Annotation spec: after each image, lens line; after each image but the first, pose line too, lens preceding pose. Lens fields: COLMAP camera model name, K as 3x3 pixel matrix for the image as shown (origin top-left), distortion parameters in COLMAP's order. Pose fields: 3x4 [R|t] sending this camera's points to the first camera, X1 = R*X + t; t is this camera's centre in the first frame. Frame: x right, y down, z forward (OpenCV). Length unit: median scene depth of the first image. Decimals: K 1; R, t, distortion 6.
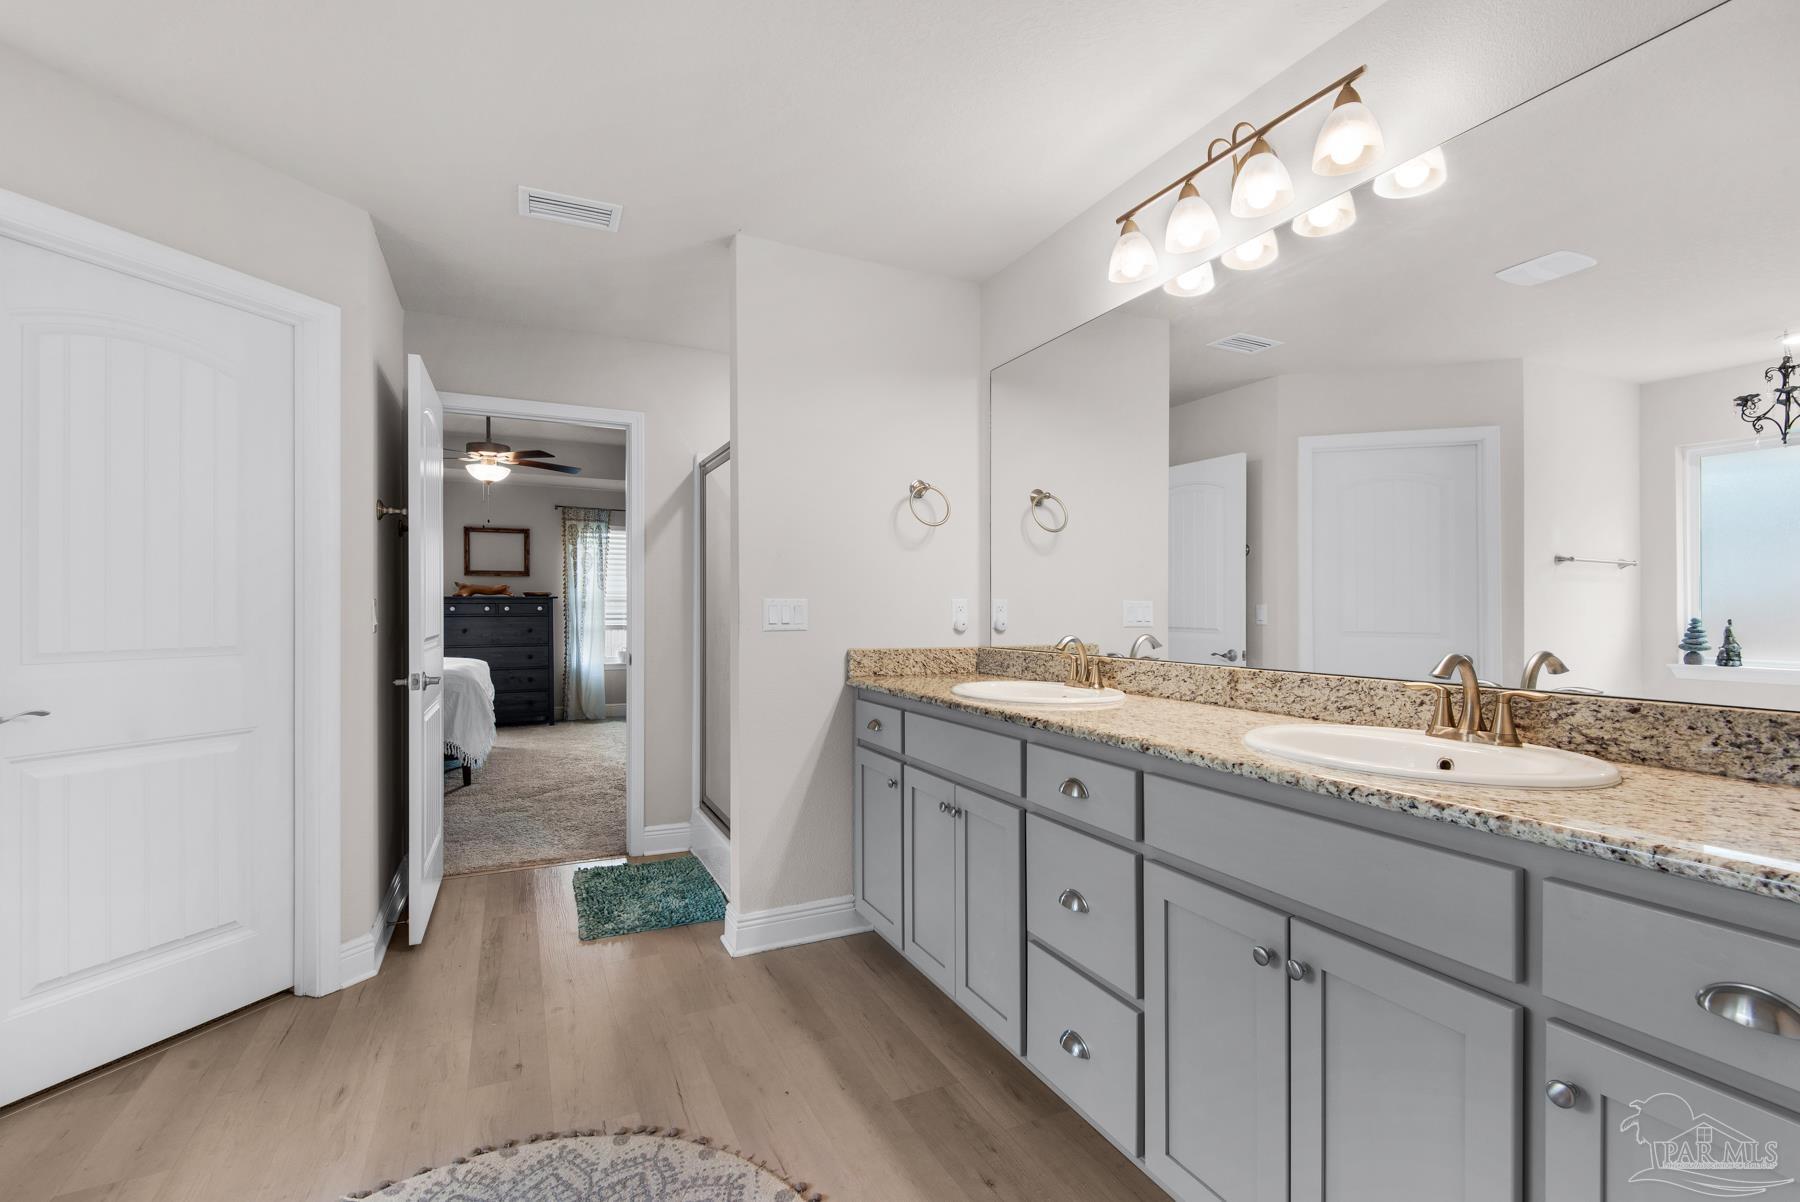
lens RADIAL K [[822.9, 0, 883.3], [0, 822.9, 613.2], [0, 0, 1]] dist [0.021411, -0.016262]
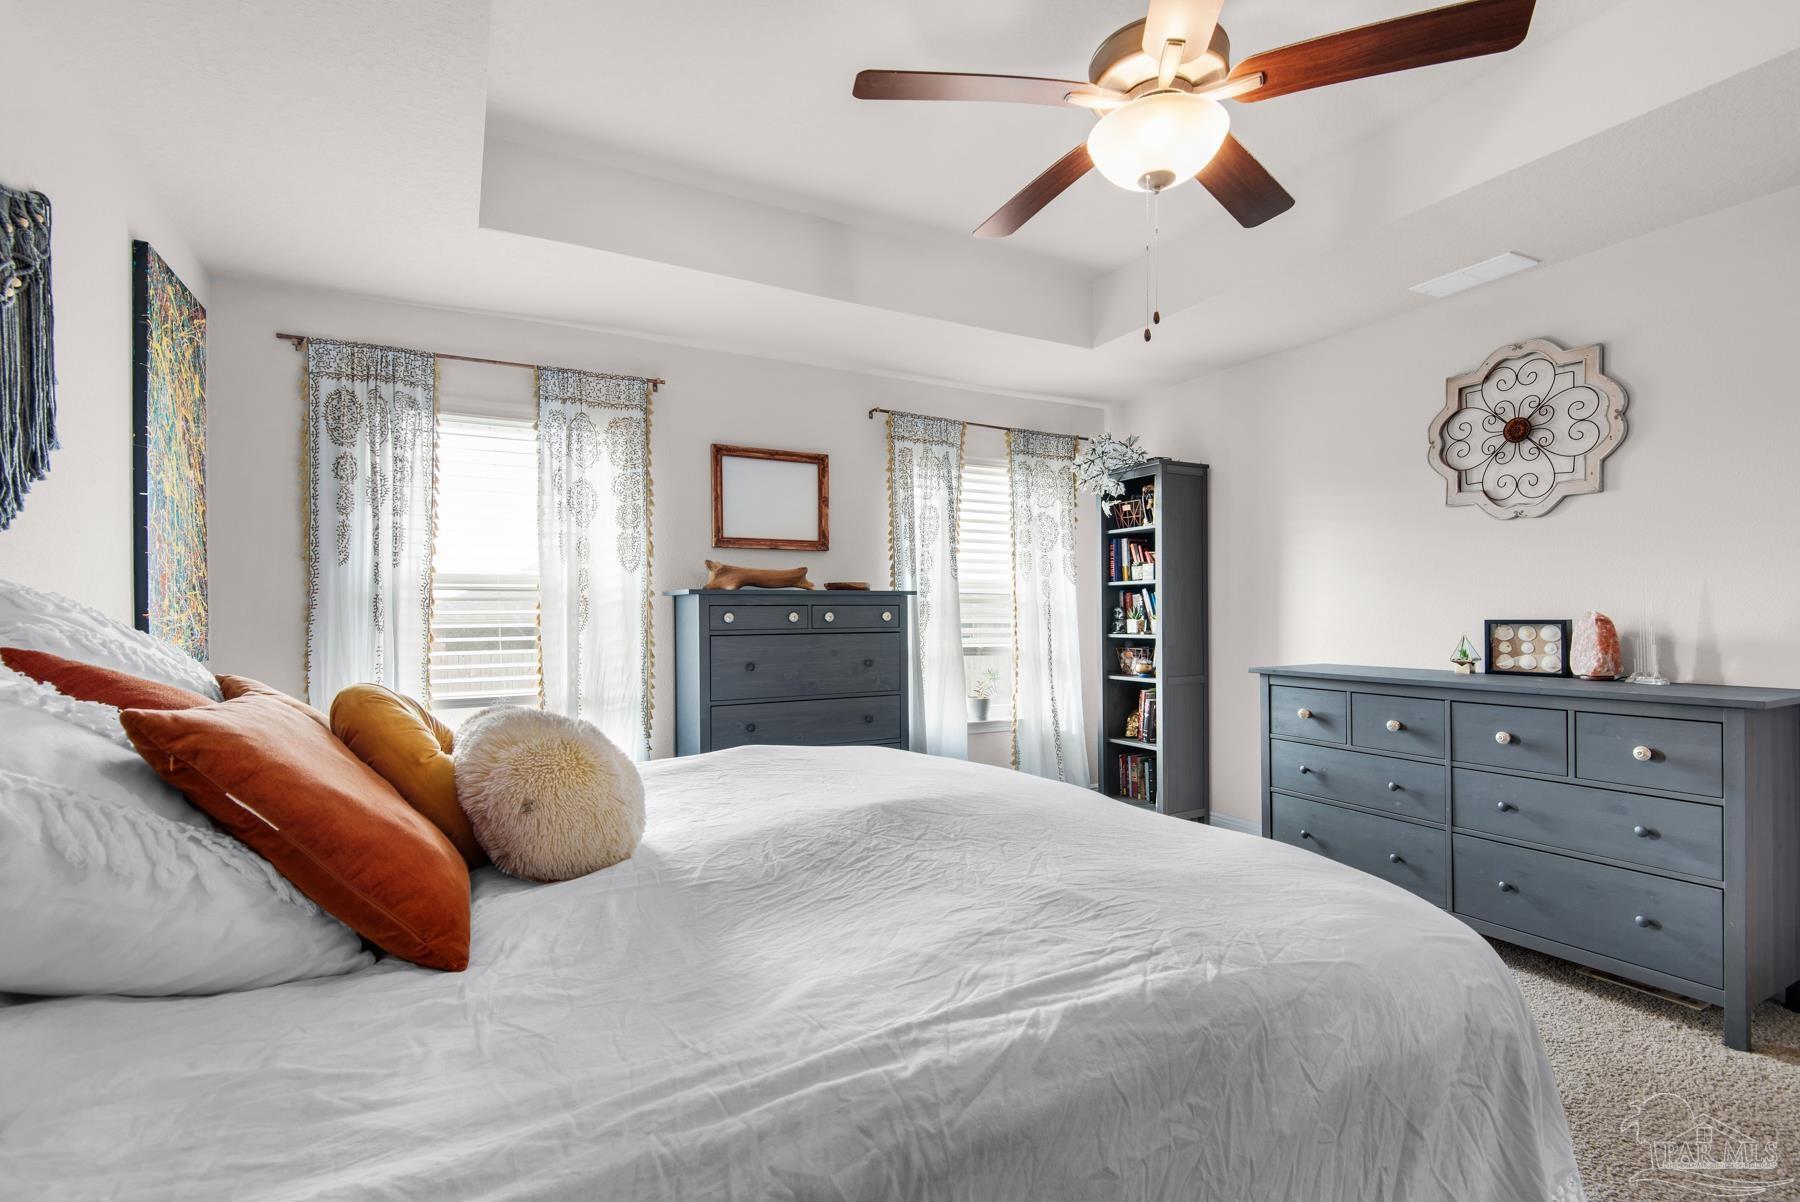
lens RADIAL K [[822.9, 0, 890.4], [0, 822.9, 609.0], [0, 0, 1]] dist [0.021411, -0.016262]
pose [[0.997825, -0.001454, 0.065900, -0.424333], [0.001784, 0.999986, -0.004950, -0.007246], [-0.065891, 0.005057, 0.997814, 0.505530]]
